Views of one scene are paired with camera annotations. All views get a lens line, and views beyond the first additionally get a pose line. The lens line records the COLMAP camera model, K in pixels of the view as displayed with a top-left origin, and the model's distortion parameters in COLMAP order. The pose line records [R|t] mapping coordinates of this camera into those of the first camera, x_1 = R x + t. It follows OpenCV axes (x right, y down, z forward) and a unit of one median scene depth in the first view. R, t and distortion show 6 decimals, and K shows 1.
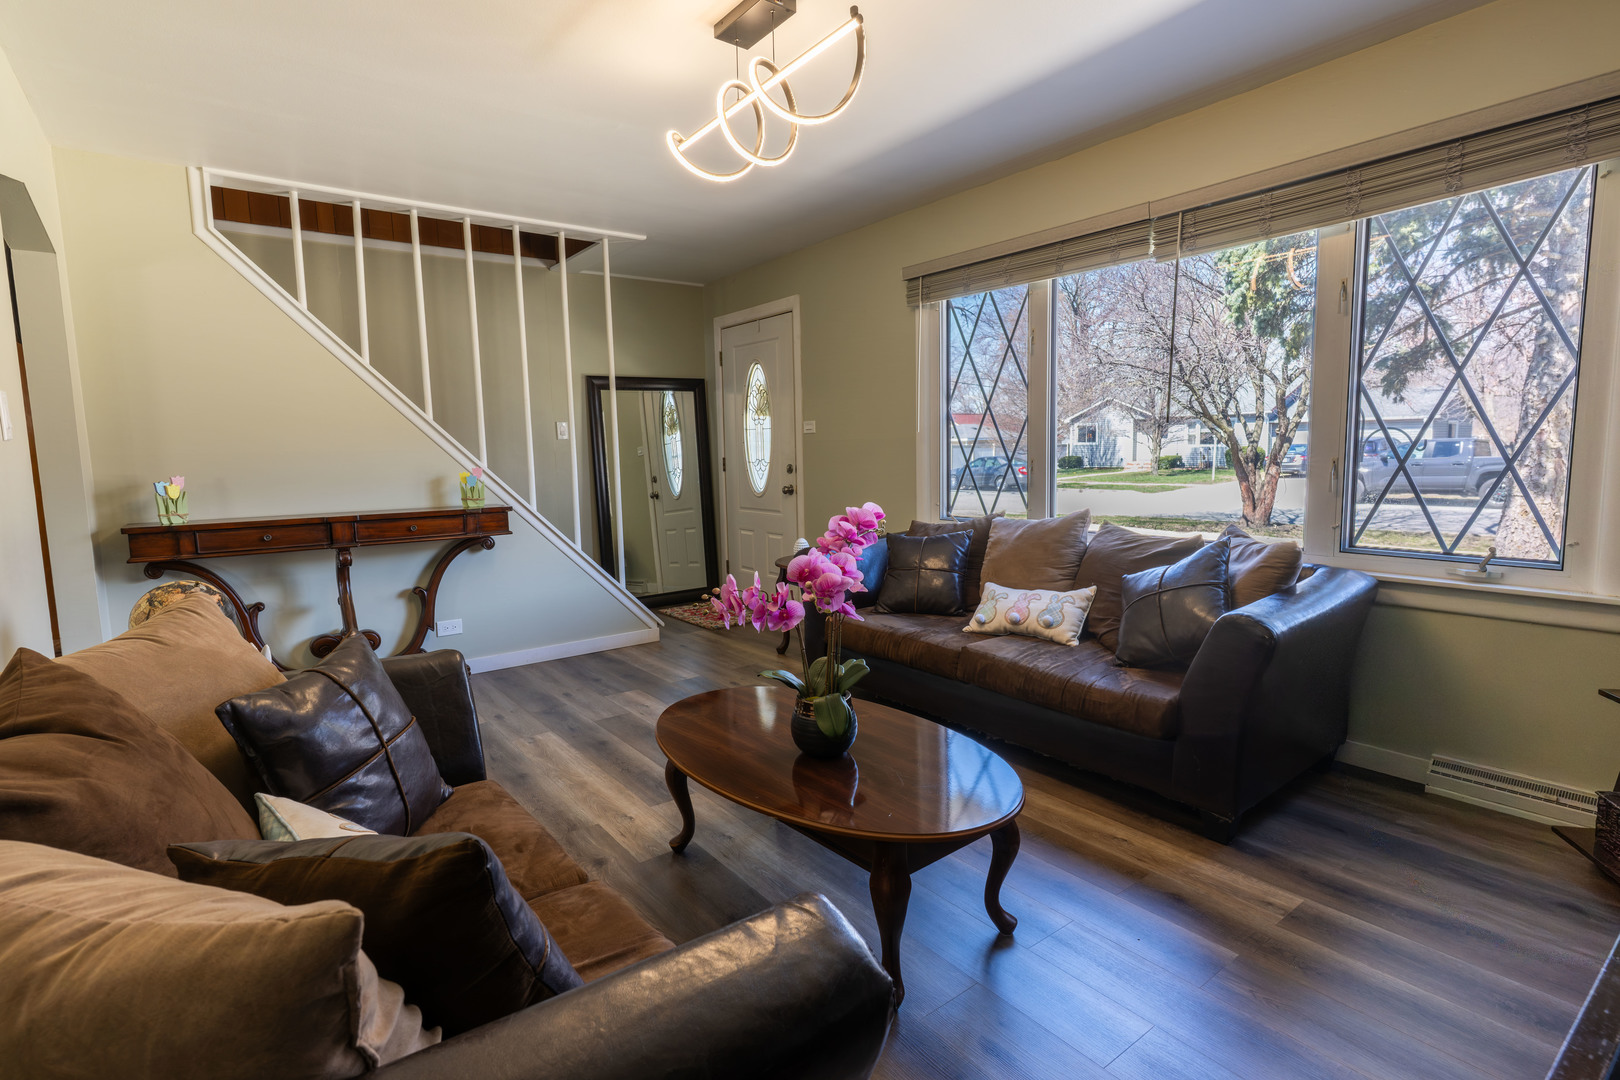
lens RADIAL K [[790.3, 0, 798.0], [0, 790.3, 532.1], [0, 0, 1]] dist [-0.002421, 0.000322]
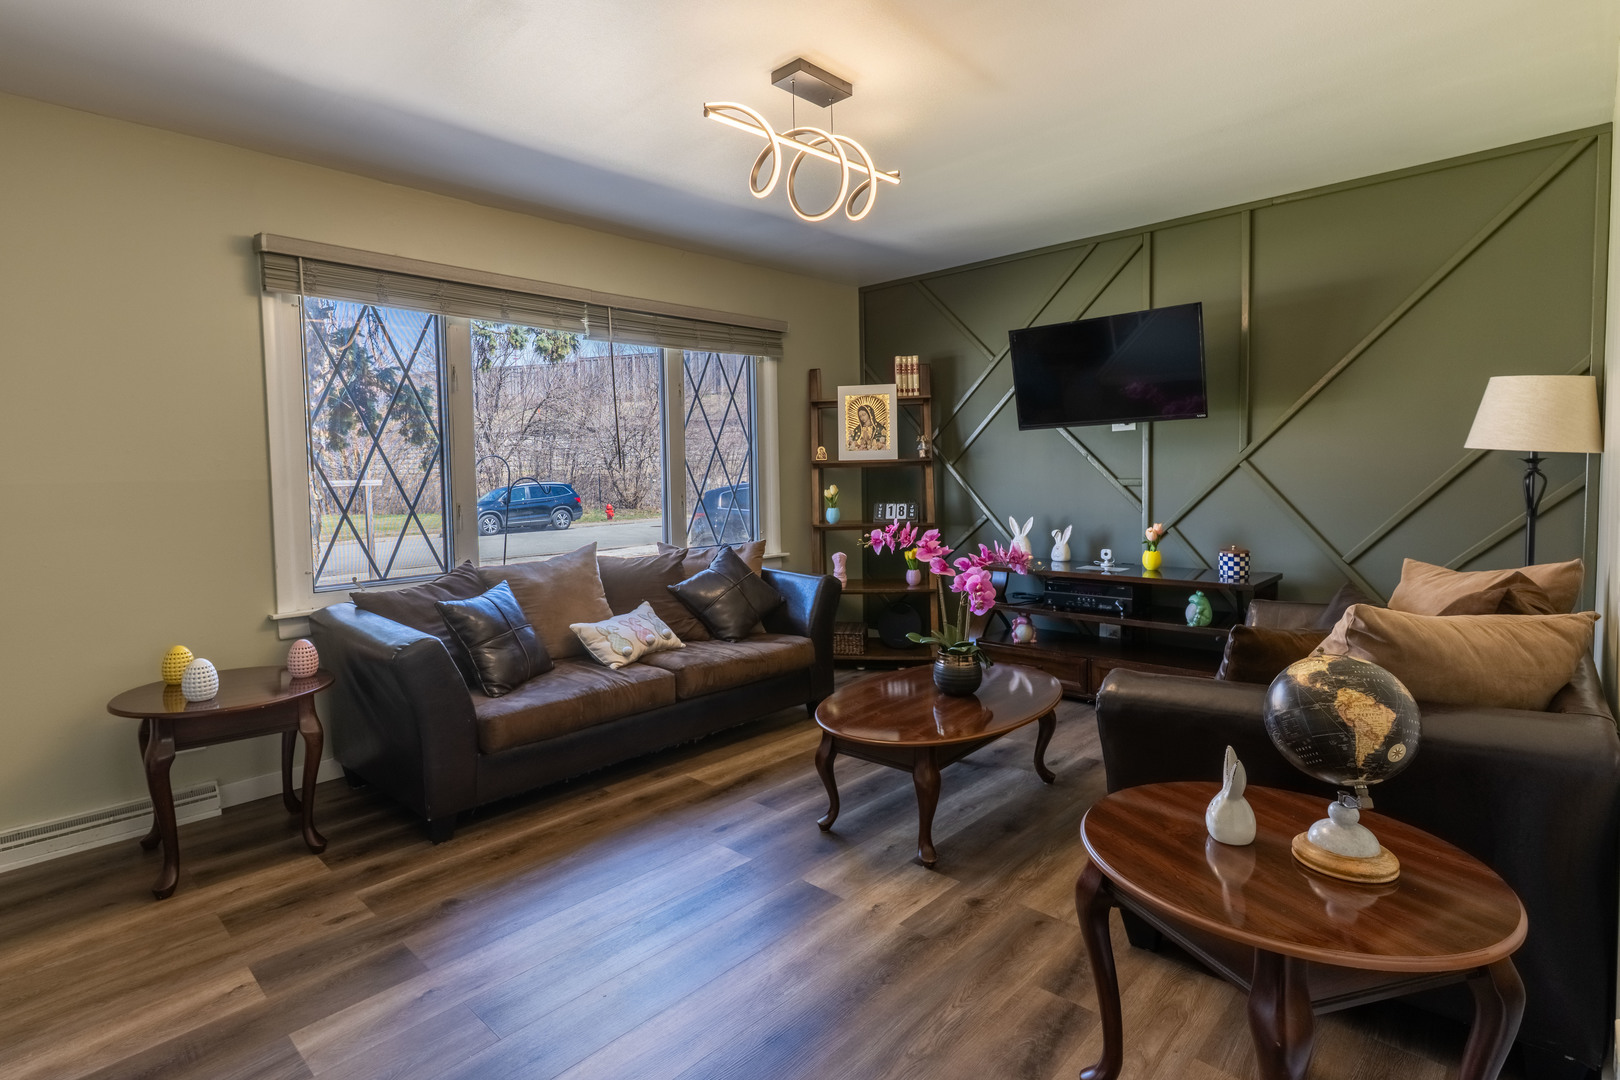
lens RADIAL K [[790.3, 0, 798.0], [0, 790.3, 532.1], [0, 0, 1]] dist [-0.002421, 0.000322]
pose [[-0.136178, -0.060825, 0.988815, -0.838781], [0.142600, 0.986516, 0.080322, -0.097520], [-0.980368, 0.151944, -0.125668, 0.926953]]
